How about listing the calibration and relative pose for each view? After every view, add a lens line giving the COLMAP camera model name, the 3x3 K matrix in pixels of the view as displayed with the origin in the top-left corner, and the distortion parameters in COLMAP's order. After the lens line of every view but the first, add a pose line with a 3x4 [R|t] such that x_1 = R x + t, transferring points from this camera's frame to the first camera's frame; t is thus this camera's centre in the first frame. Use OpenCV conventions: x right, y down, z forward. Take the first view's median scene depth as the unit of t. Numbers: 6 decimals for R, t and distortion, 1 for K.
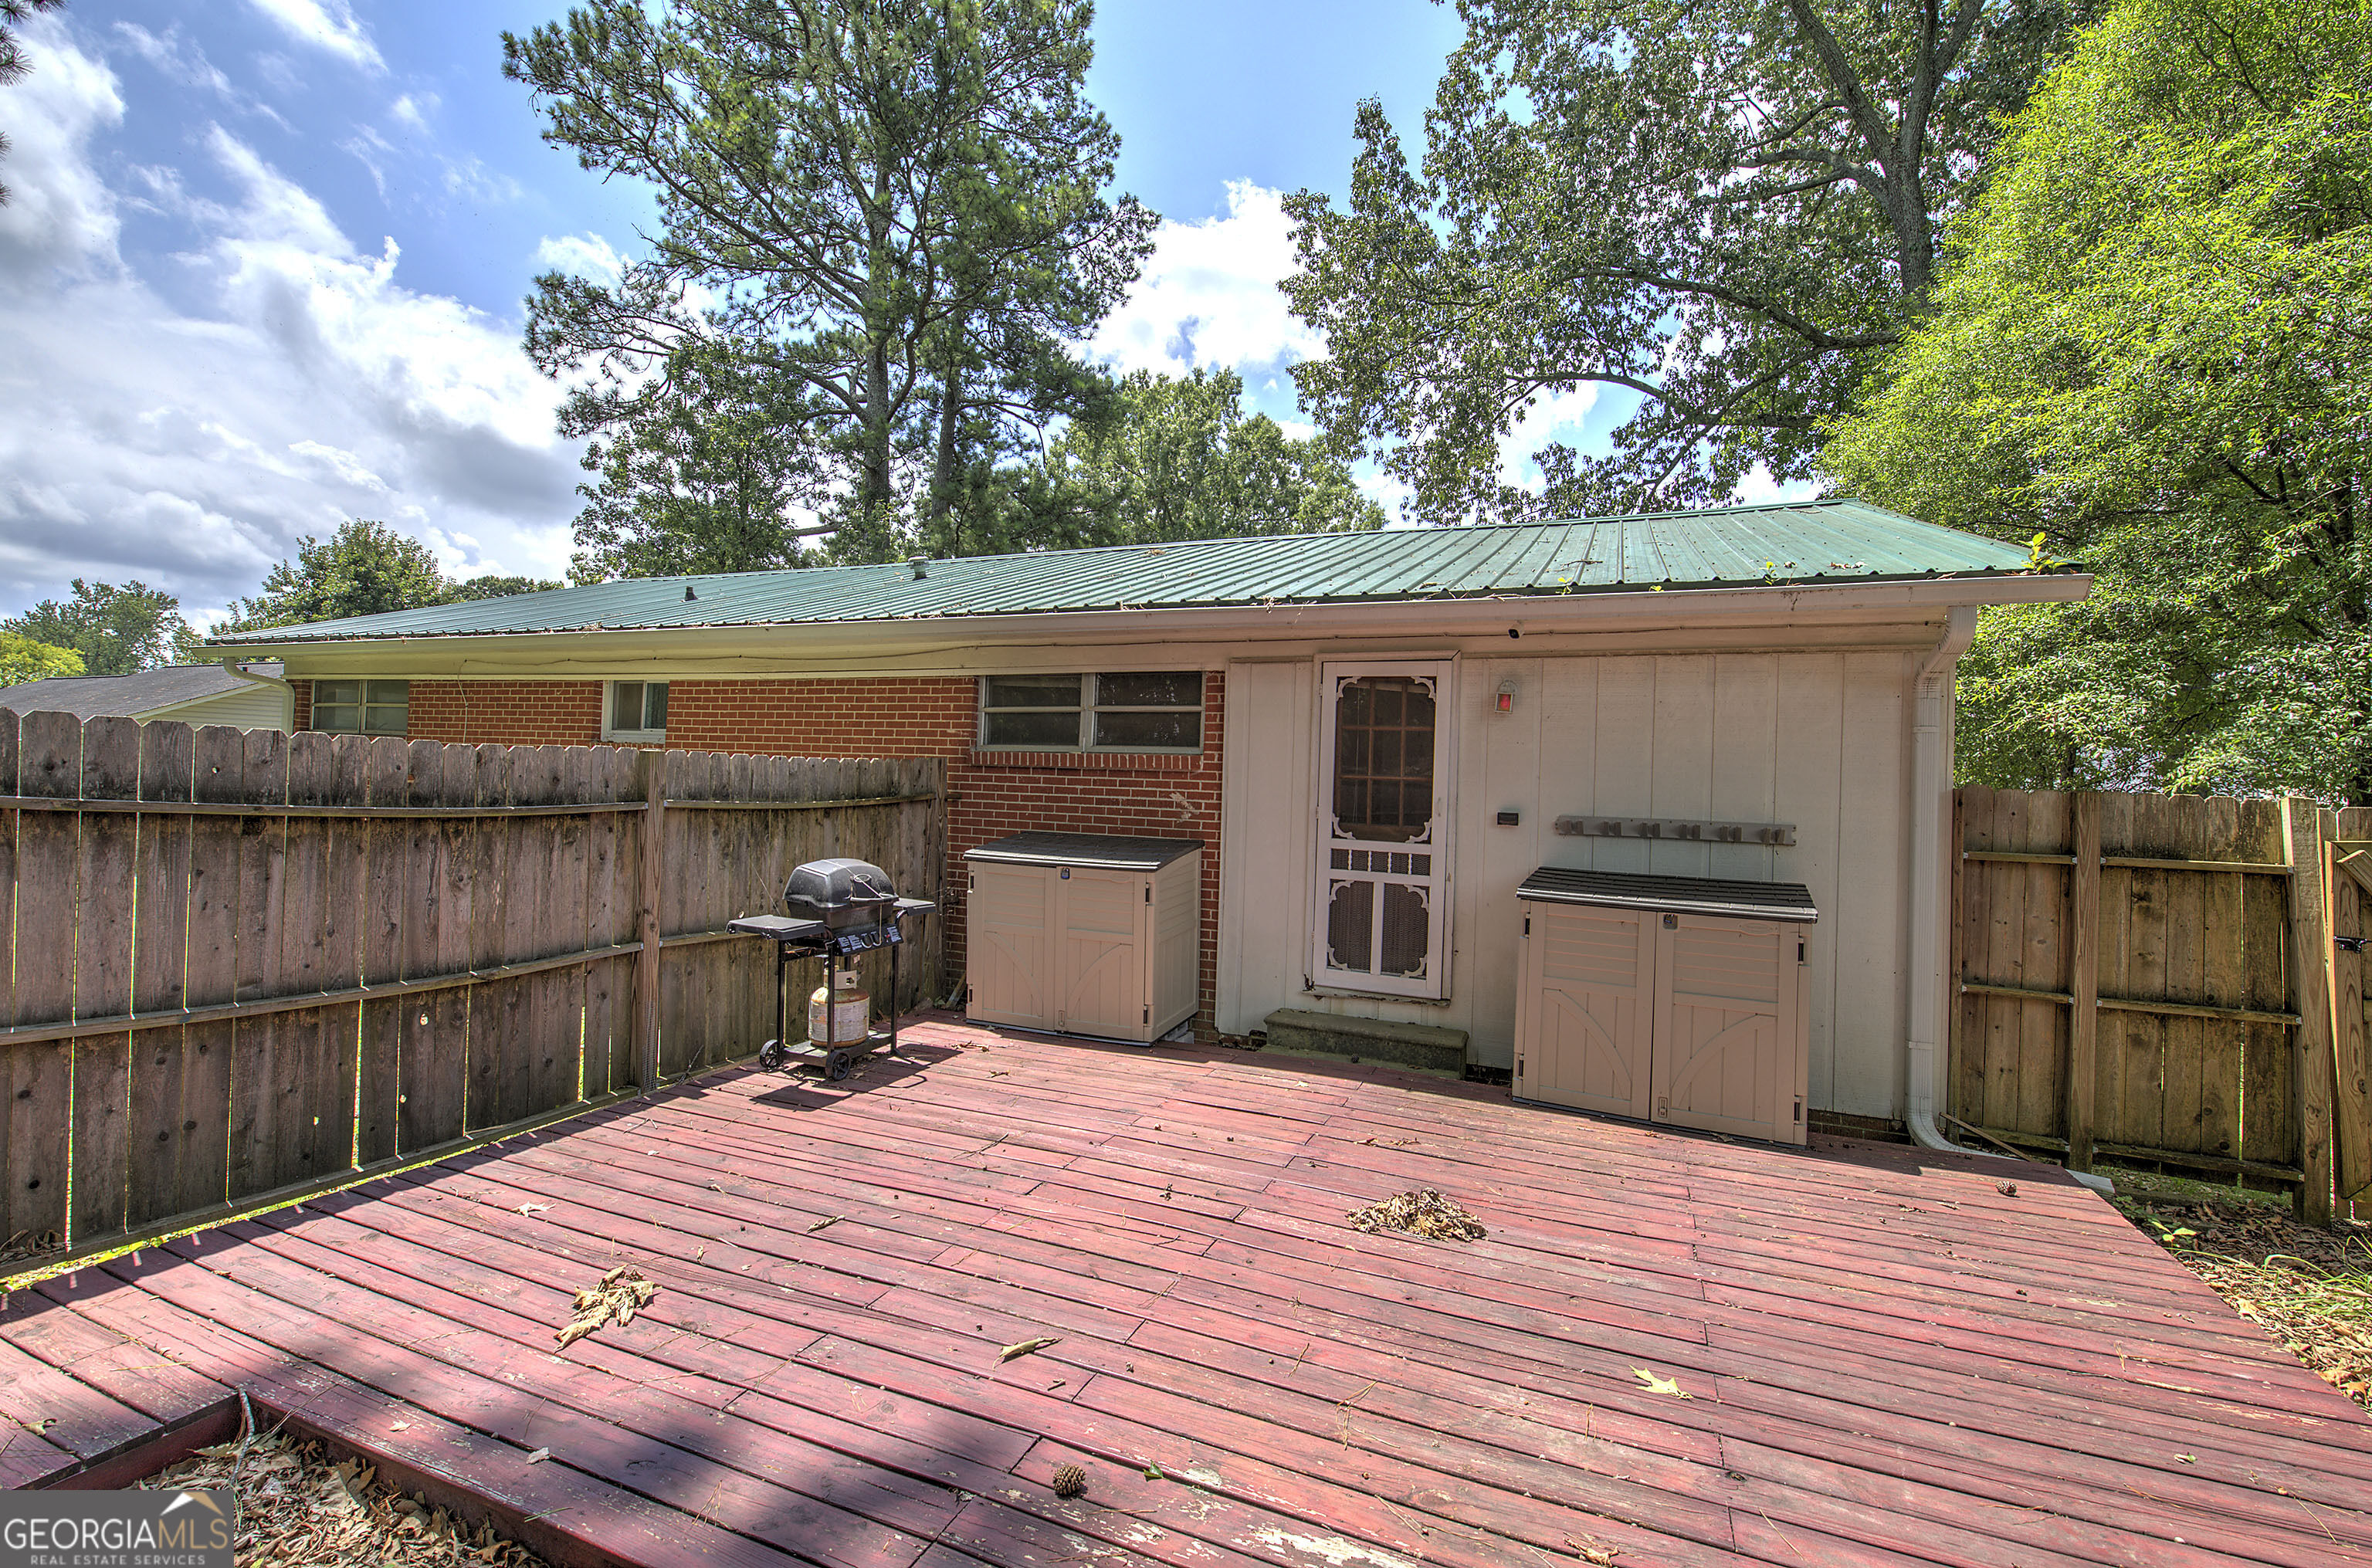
lens RADIAL K [[1004.5, 0, 1218.0], [0, 1004.5, 775.0], [0, 0, 1]] dist [-0.007465, 0.002814]
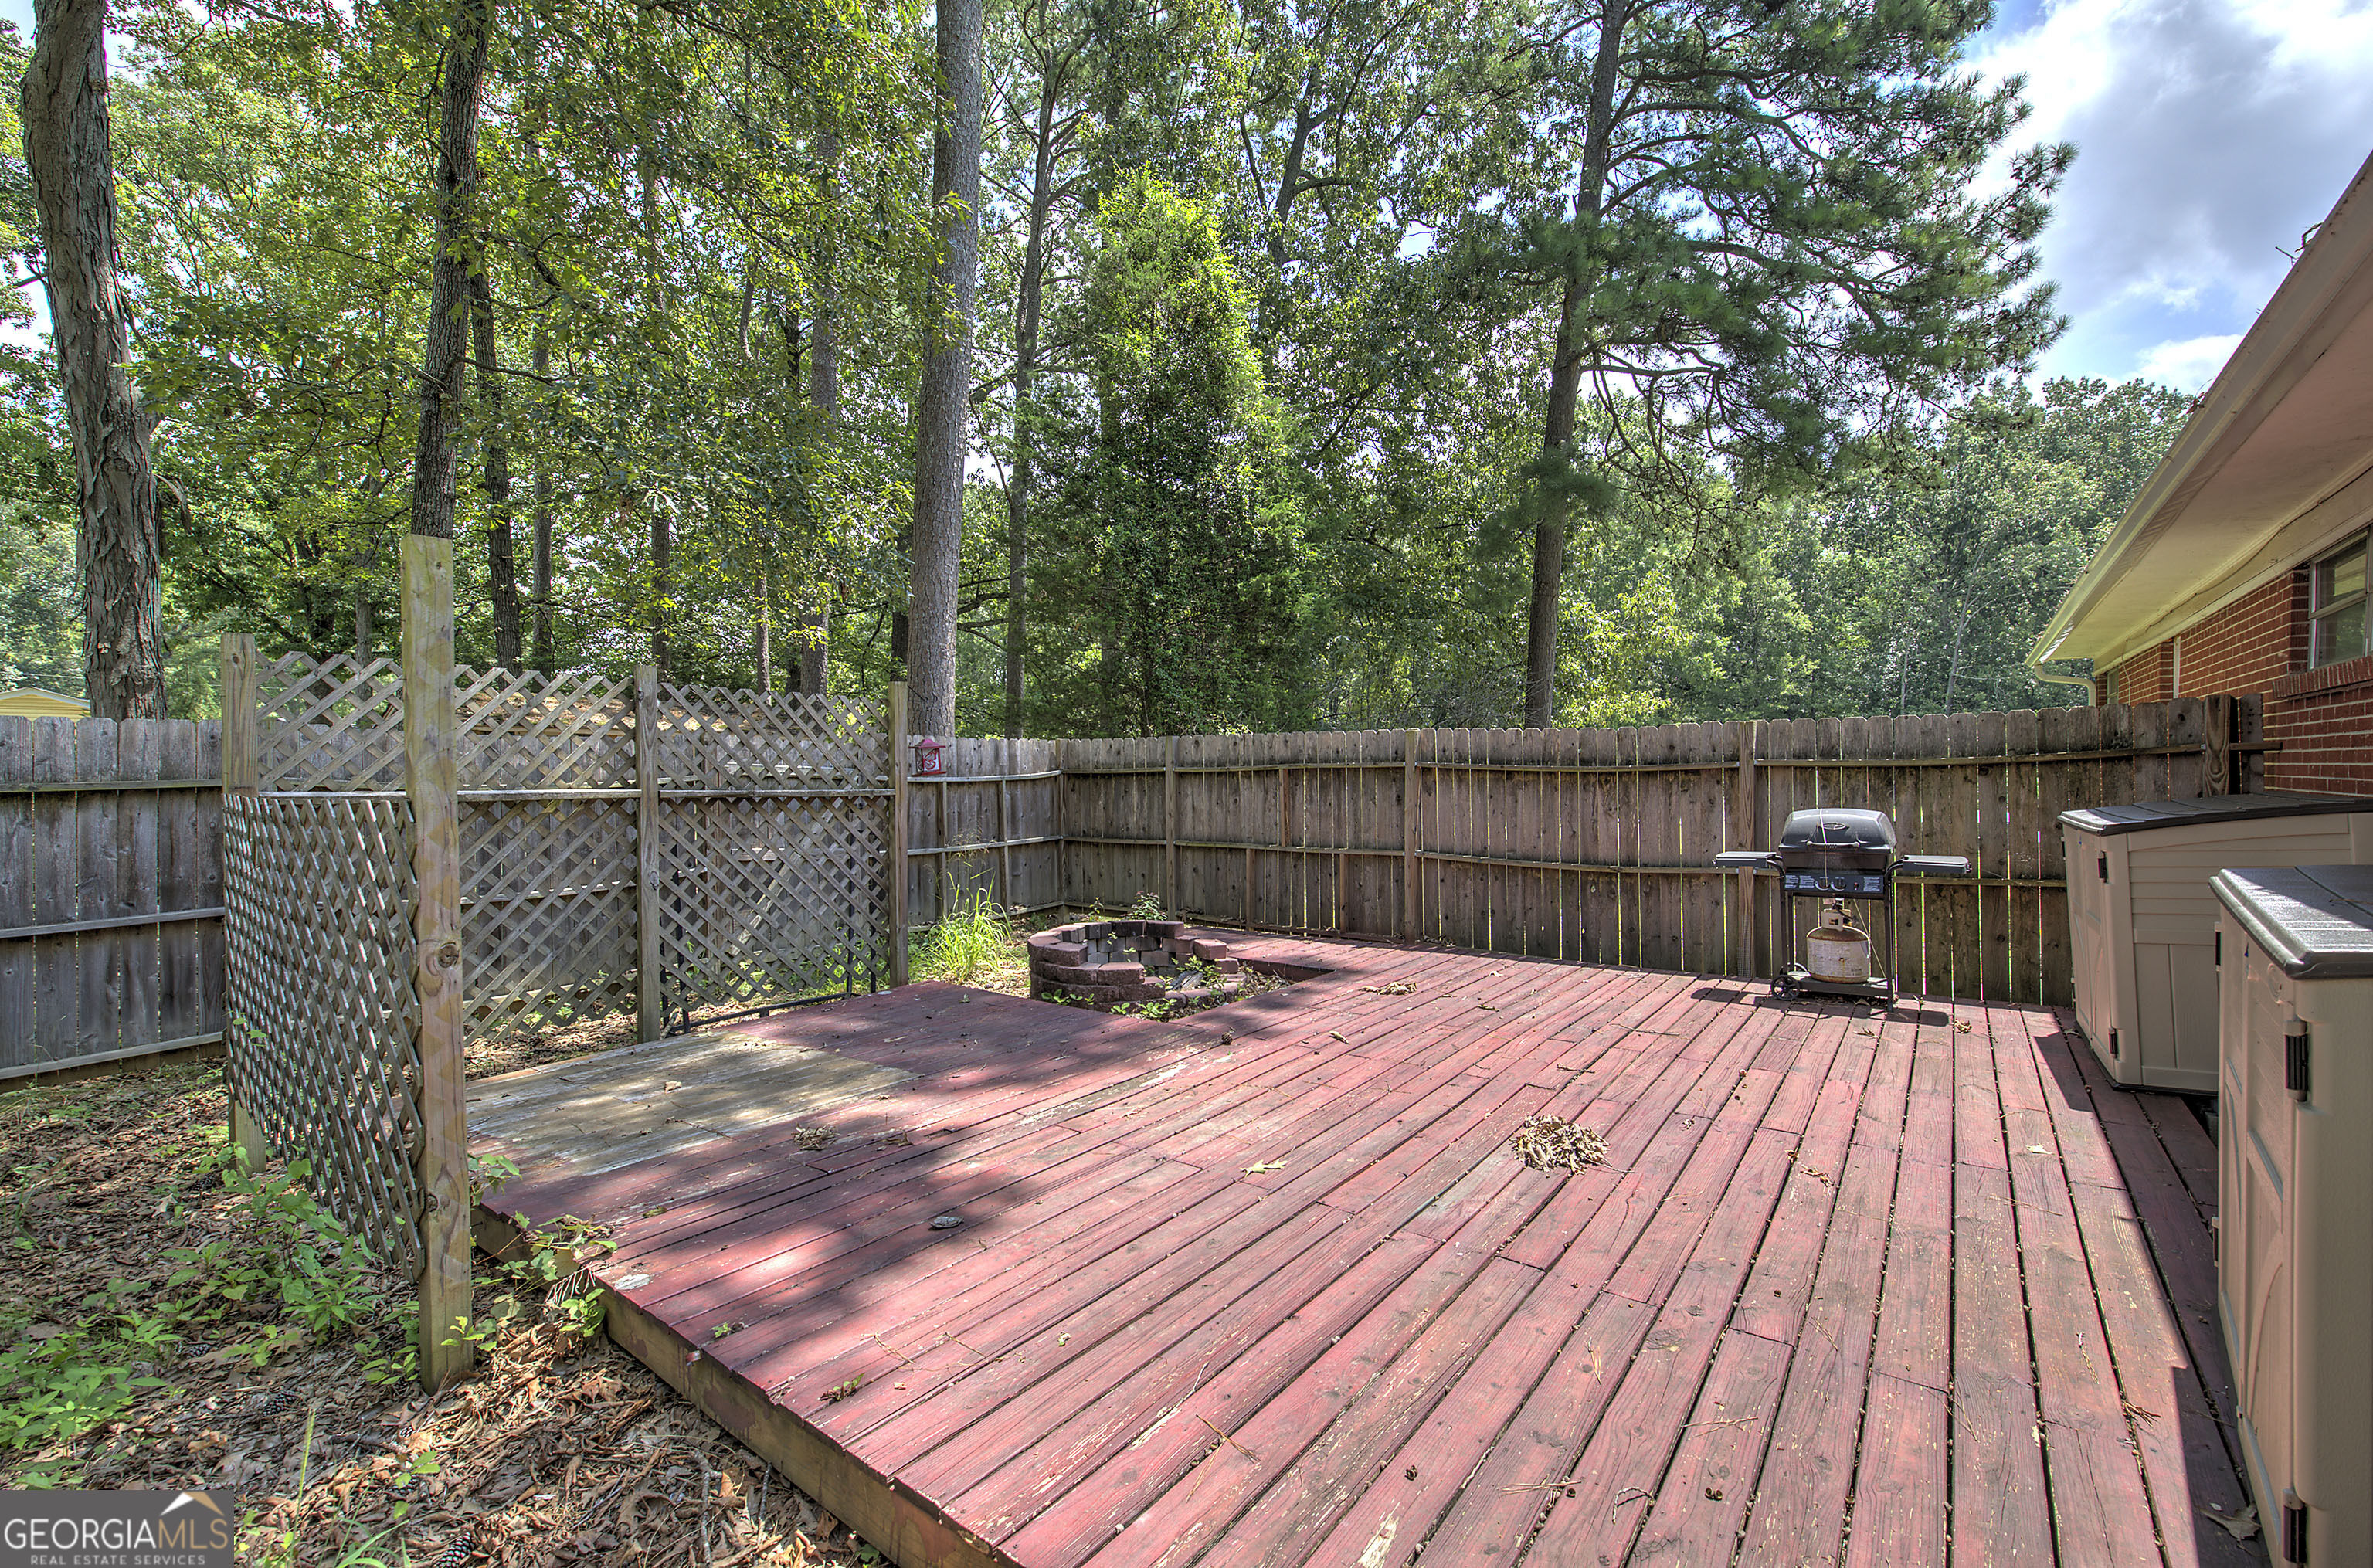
lens RADIAL K [[1005.0, 0, 1185.2], [0, 1005.0, 782.1], [0, 0, 1]] dist [-0.007465, 0.002814]
pose [[-0.260307, -0.018865, -0.965342, 0.794448], [0.013536, 0.999640, -0.023185, 0.067474], [0.965431, -0.019102, -0.259958, 0.577853]]
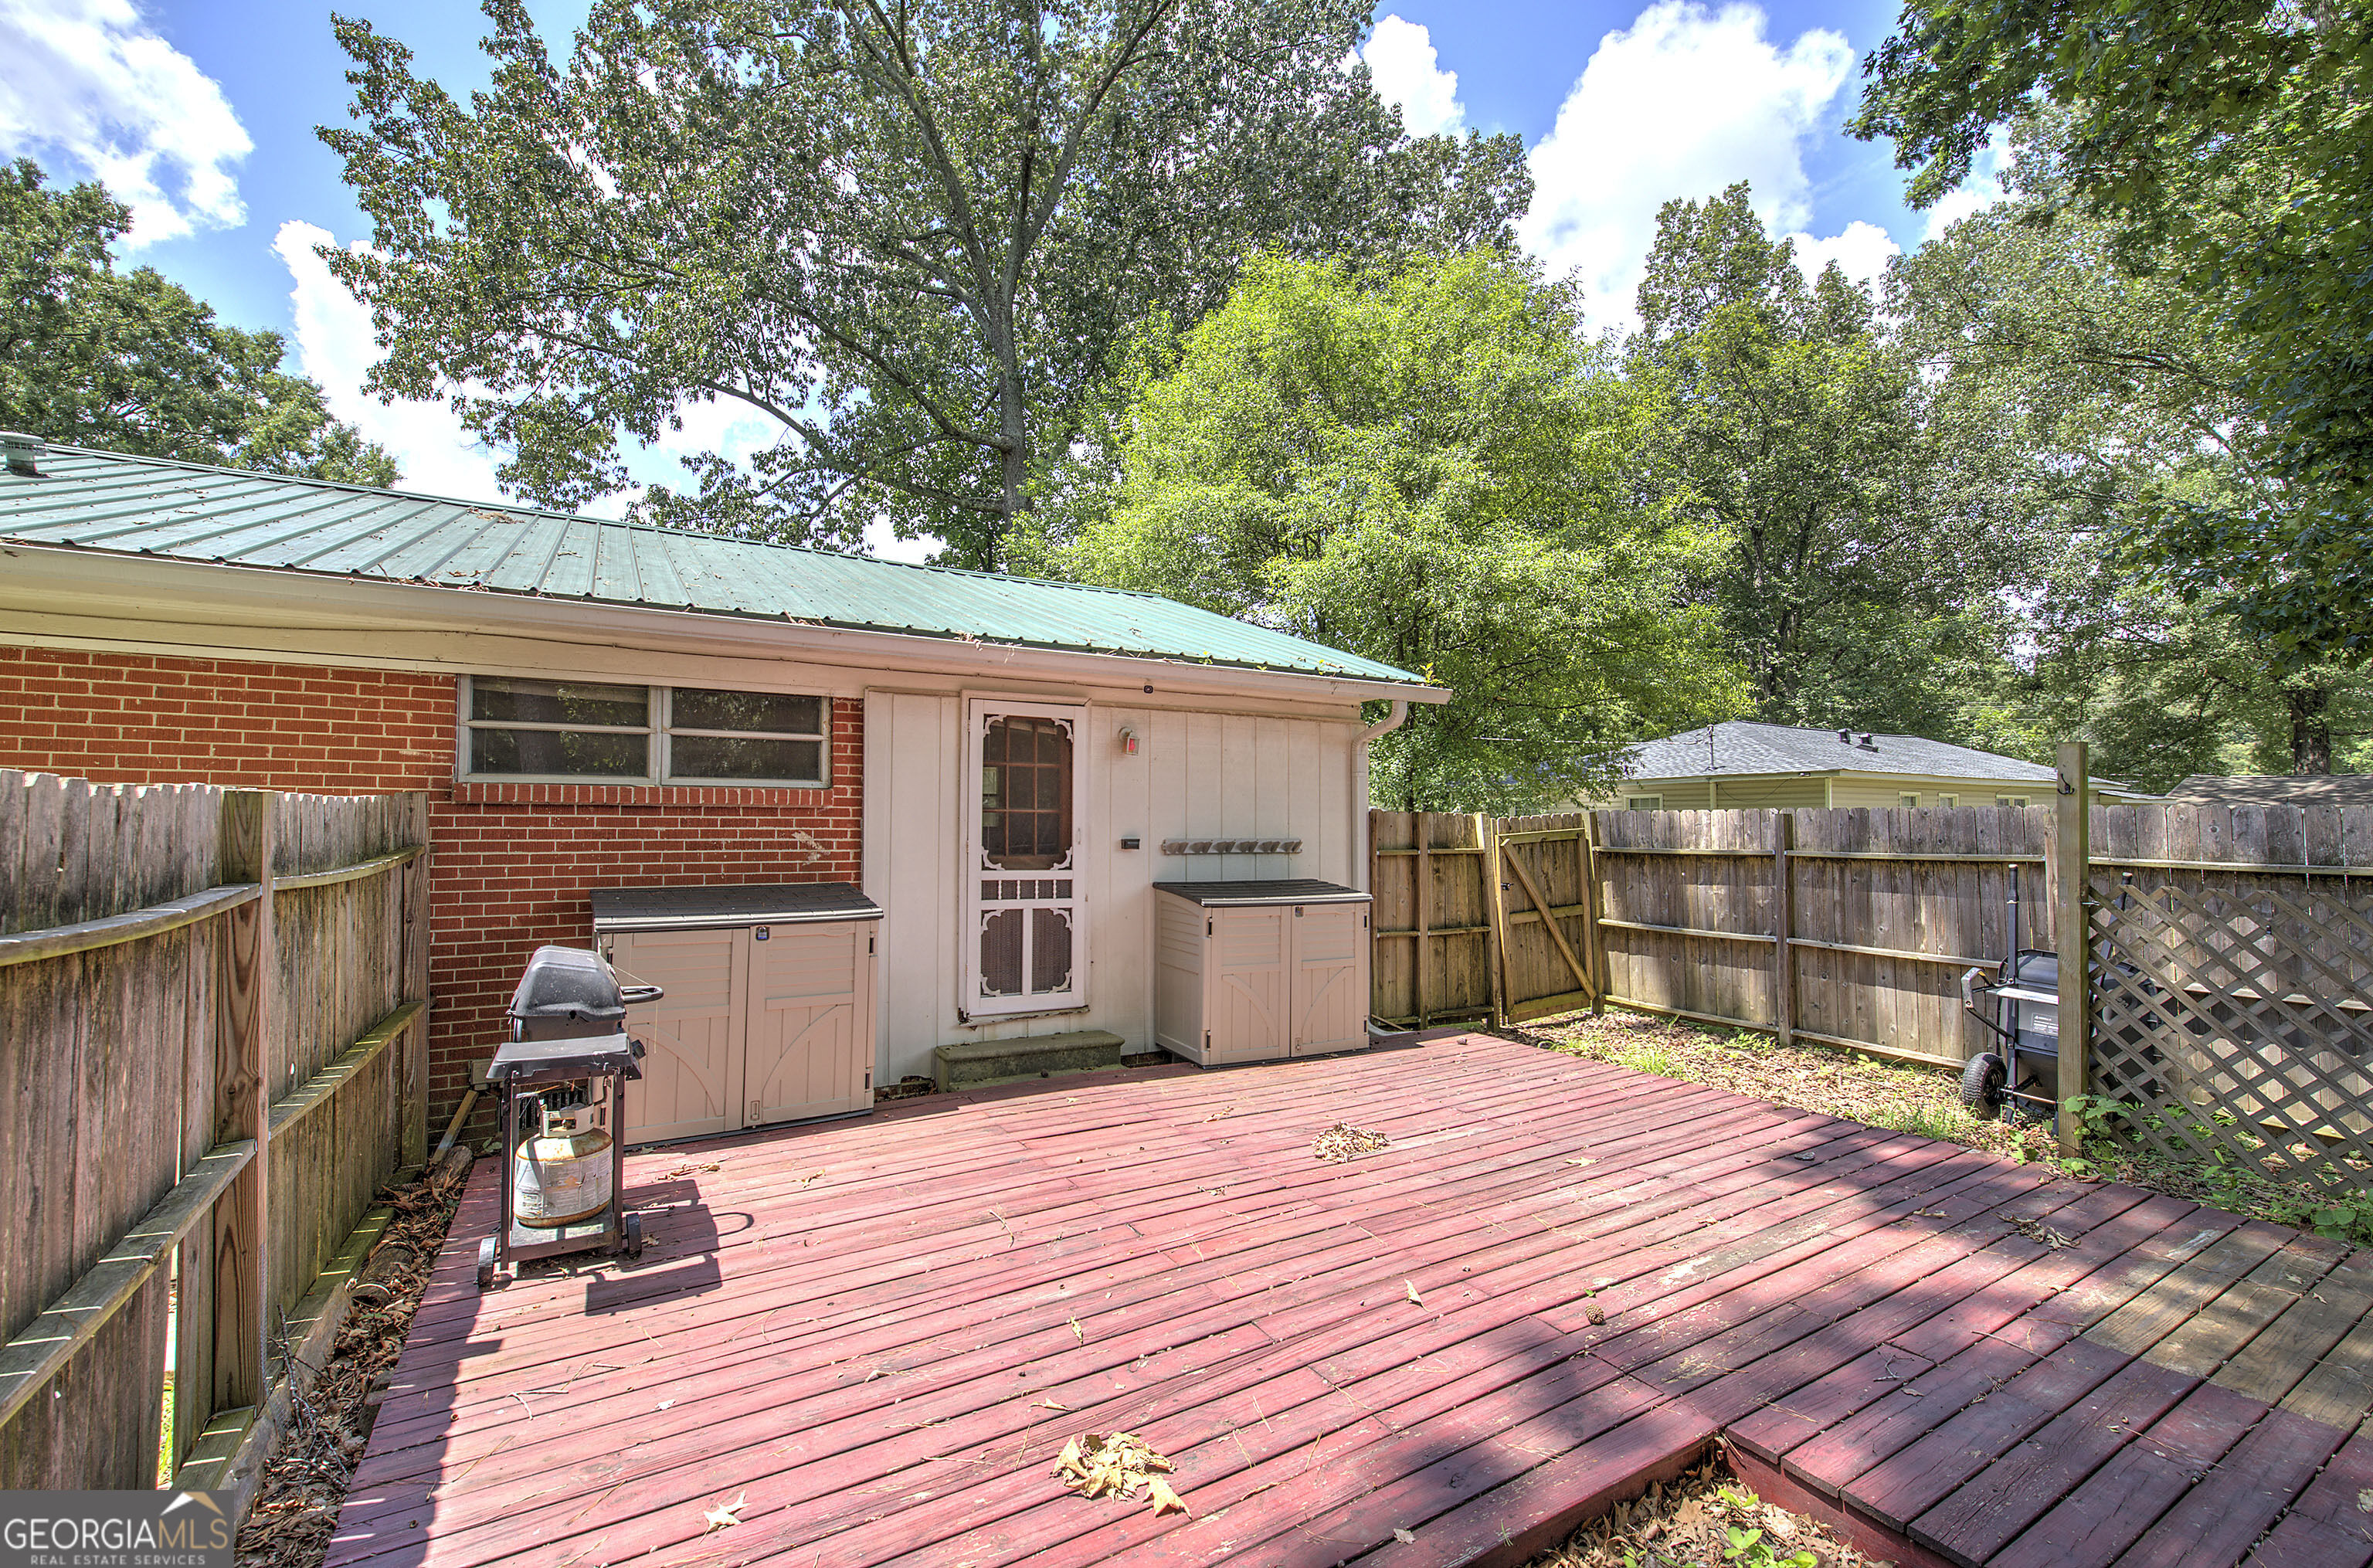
lens RADIAL K [[1005.0, 0, 1196.2], [0, 1005.0, 793.0], [0, 0, 1]] dist [-0.007465, 0.002814]
pose [[0.597245, -0.005332, 0.802041, -0.626878], [0.006480, 0.999977, 0.001823, -0.018261], [-0.802033, 0.004109, 0.597266, 0.228712]]
